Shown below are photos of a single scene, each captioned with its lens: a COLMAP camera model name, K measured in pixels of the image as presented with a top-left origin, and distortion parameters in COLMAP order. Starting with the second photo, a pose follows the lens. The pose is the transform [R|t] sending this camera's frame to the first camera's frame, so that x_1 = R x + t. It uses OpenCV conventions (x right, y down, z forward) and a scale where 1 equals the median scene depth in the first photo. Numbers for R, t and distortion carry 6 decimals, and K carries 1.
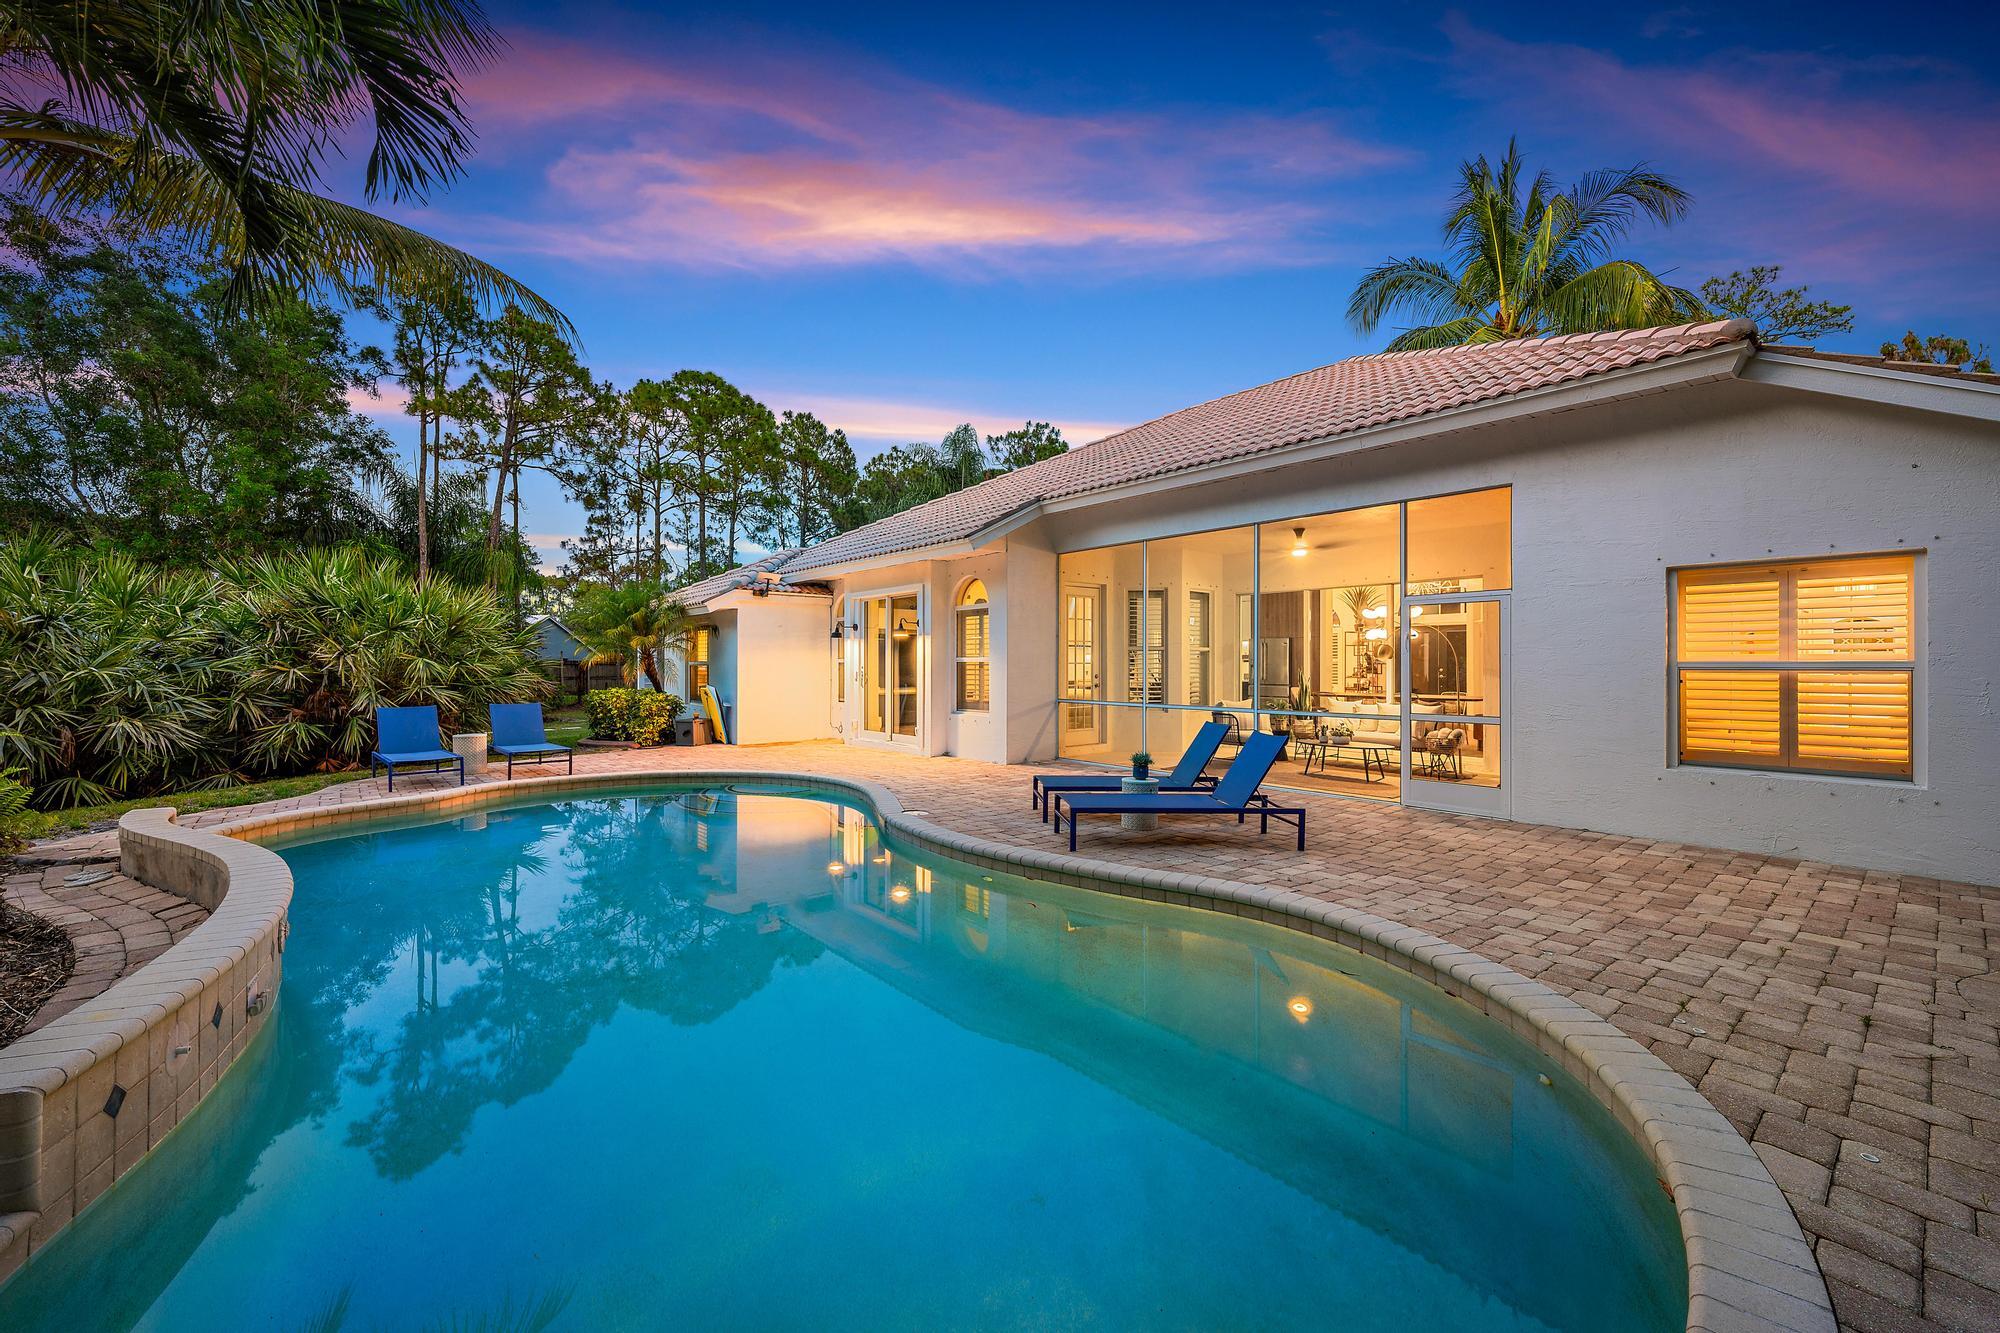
lens RADIAL K [[747.4, 0, 1000.0], [0, 747.4, 666.5], [0, 0, 1]] dist [0.000362, 0.000034]
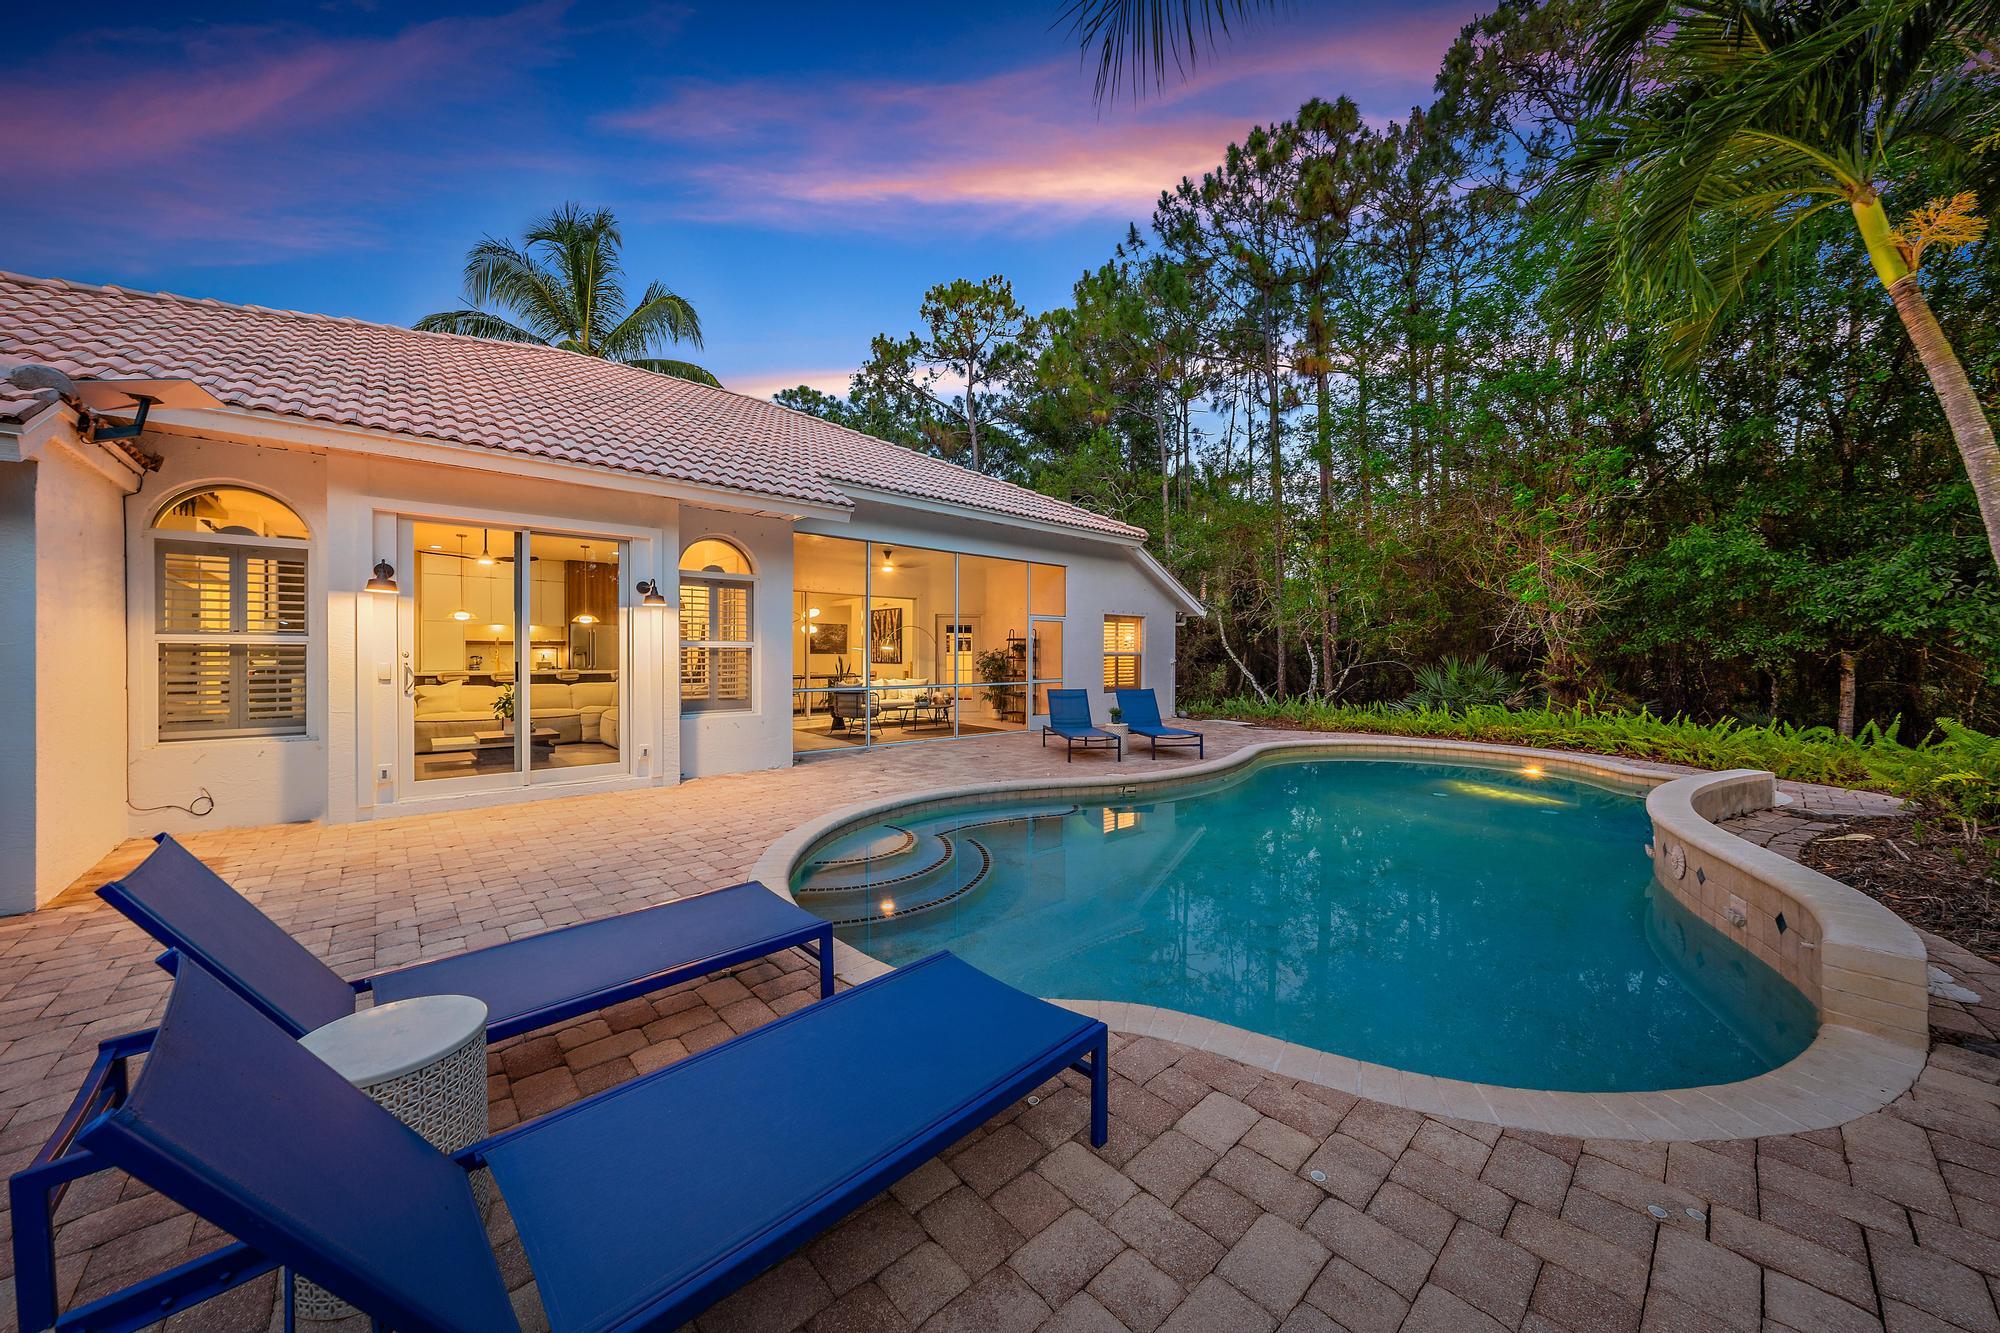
lens RADIAL K [[704.2, 0, 1000.0], [0, 704.2, 666.5], [0, 0, 1]] dist [-0.000307, -0.000019]
pose [[-0.025844, -0.015084, 0.999552, -0.873471], [0.005651, 0.999868, 0.015235, 0.004794], [-0.999650, 0.006043, -0.025755, 0.828907]]
